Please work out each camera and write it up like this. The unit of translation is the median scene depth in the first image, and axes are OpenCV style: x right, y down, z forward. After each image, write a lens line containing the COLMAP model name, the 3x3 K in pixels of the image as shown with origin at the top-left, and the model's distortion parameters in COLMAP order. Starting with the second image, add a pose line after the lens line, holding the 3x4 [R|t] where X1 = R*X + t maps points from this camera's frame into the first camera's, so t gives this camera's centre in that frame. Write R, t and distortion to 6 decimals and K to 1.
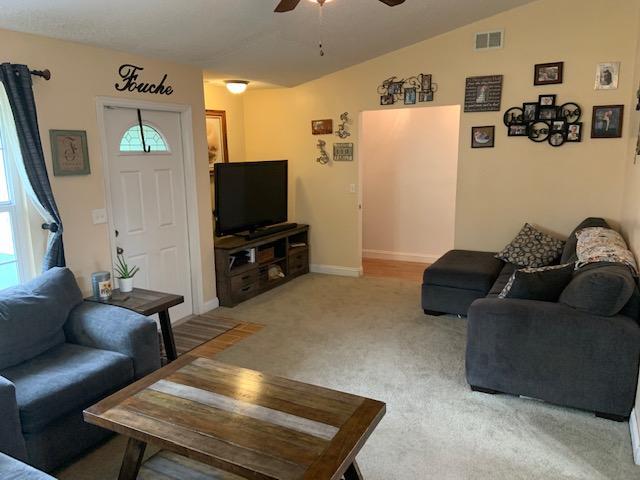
lens RADIAL K [[480.0, 0, 316.3], [0, 480.0, 233.4], [0, 0, 1]] dist [0.122606, -0.147926]
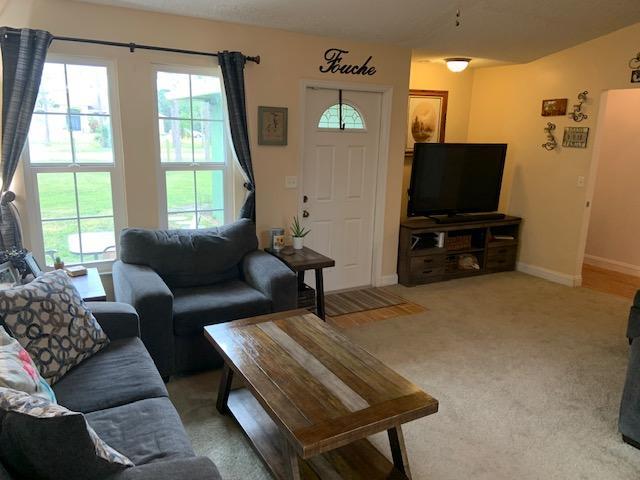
lens RADIAL K [[480.0, 0, 316.3], [0, 480.0, 233.4], [0, 0, 1]] dist [0.122606, -0.147926]
pose [[0.845285, 0.151378, -0.512423, 0.187812], [-0.134523, 0.988429, 0.070090, -0.002346], [0.517104, 0.009687, 0.855868, 0.037224]]
